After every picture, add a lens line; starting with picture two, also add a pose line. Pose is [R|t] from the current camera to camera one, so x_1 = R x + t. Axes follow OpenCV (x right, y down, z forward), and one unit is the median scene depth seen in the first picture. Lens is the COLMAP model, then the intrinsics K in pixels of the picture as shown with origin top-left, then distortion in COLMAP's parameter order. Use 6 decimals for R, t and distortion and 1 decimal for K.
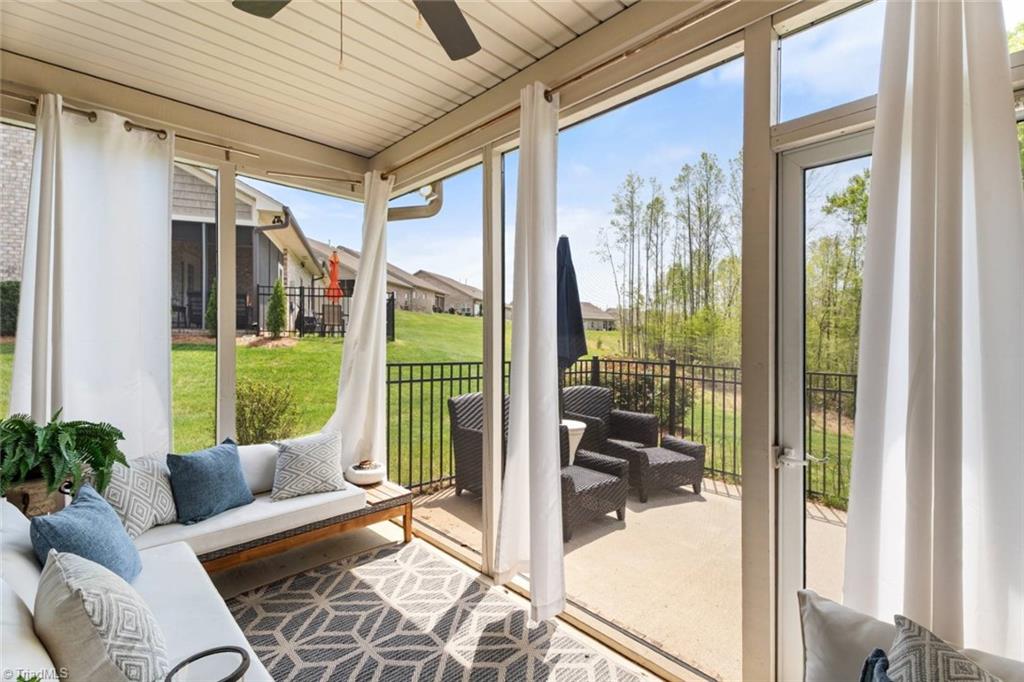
lens RADIAL K [[457.2, 0, 511.5], [0, 457.2, 334.9], [0, 0, 1]] dist [-0.000692, -0.000558]
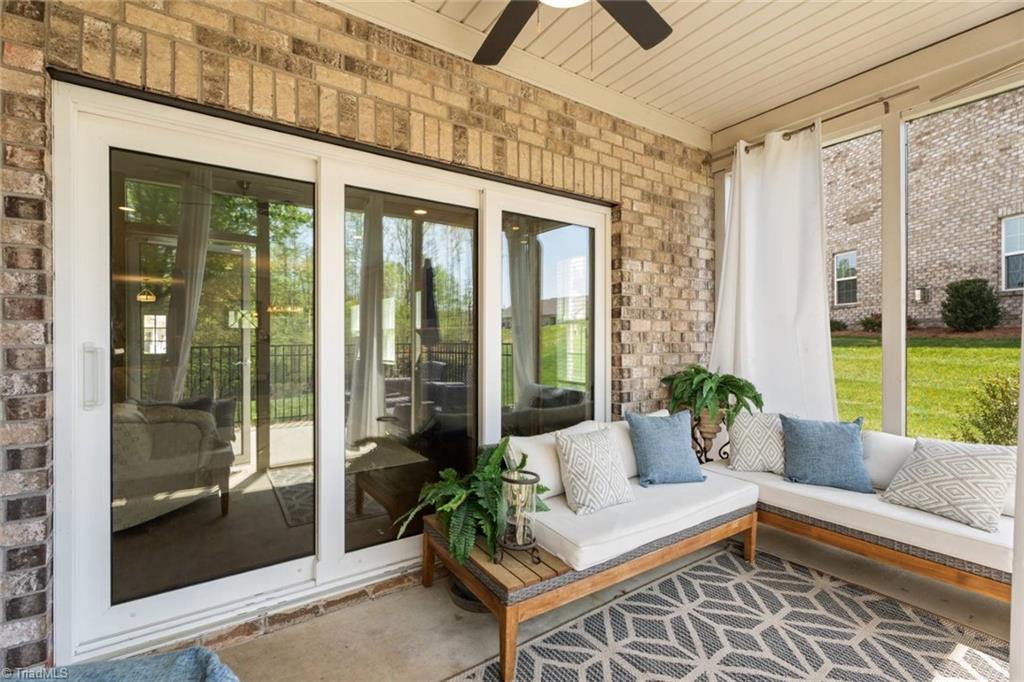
lens RADIAL K [[452.4, 0, 508.4], [0, 452.4, 340.5], [0, 0, 1]] dist [0.004139, 0.000063]
pose [[-0.175777, 0.000260, -0.984430, 0.087919], [0.002205, 0.999998, -0.000130, 0.014013], [0.984428, -0.002193, -0.175777, 0.097126]]
